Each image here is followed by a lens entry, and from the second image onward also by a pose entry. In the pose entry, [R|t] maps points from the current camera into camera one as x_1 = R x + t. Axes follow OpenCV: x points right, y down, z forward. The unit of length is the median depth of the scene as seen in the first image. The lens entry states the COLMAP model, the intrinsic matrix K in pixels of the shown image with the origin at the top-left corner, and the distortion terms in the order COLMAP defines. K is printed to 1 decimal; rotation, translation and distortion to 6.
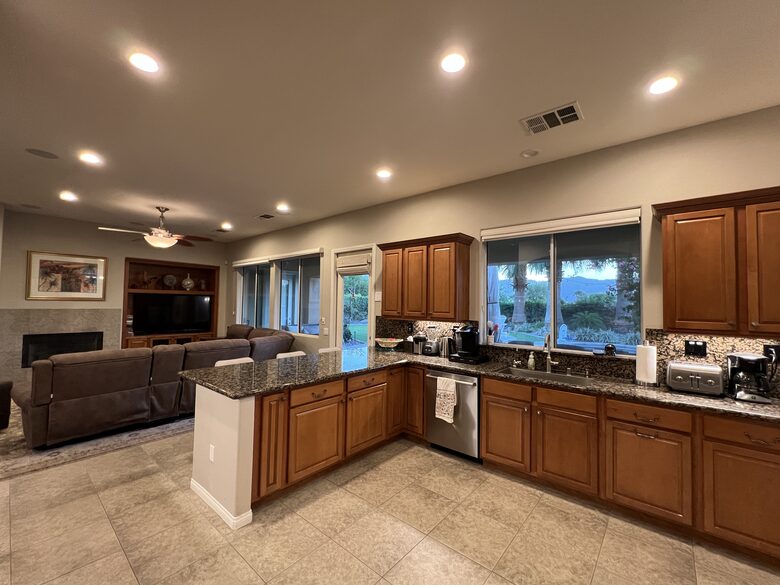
lens RADIAL K [[326.6, 0, 390.0], [0, 326.6, 292.5], [0, 0, 1]] dist [-0.000106, 0.000003]
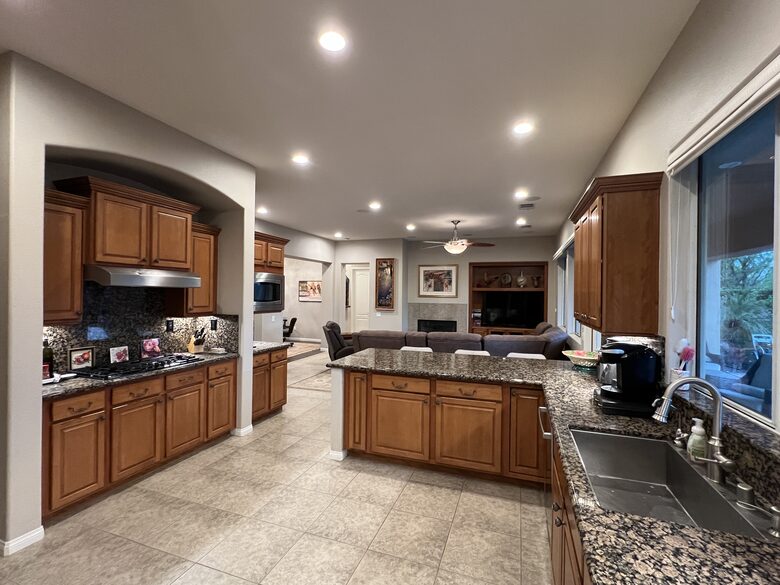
lens RADIAL K [[358.9, 0, 390.0], [0, 358.9, 292.5], [0, 0, 1]] dist [-0.001413, 0.000036]
pose [[0.351505, -0.015110, -0.936064, 0.705892], [0.028508, 0.999579, -0.005431, 0.010110], [0.935752, -0.024776, 0.351788, 0.456736]]
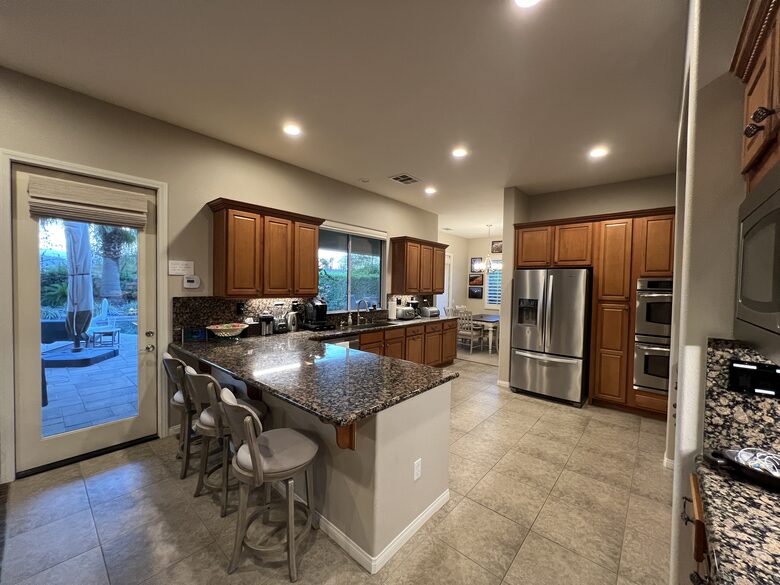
lens RADIAL K [[313.8, 0, 390.0], [0, 313.8, 292.5], [0, 0, 1]] dist [-0.000768, -0.000045]
pose [[0.014177, -0.042675, 0.998988, -0.947649], [-0.055099, 0.997537, 0.043395, 0.014678], [-0.998380, -0.055658, 0.011791, 0.782805]]
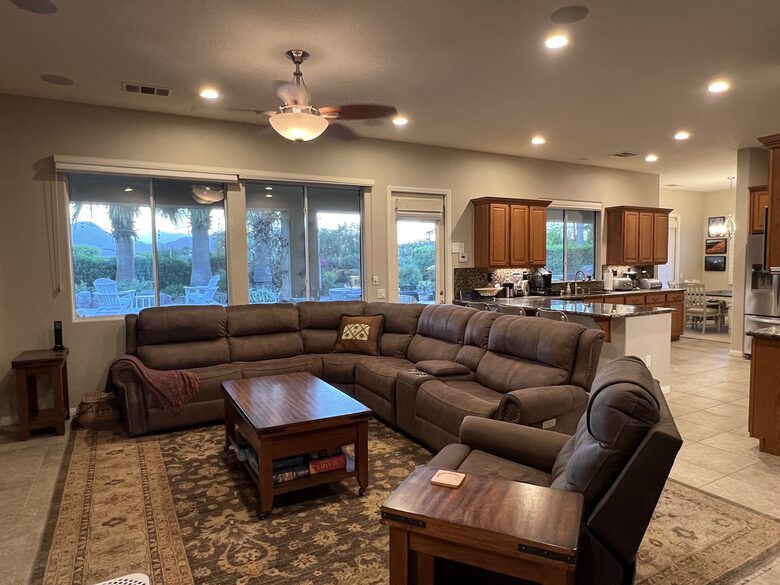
lens RADIAL K [[490.8, 0, 390.0], [0, 490.8, 292.5], [0, 0, 1]] dist [-0.001496, -0.000827]
pose [[0.351458, -0.080485, 0.932738, -2.044532], [-0.014734, 0.995699, 0.091470, 0.019961], [-0.936088, -0.045891, 0.348760, 0.948068]]
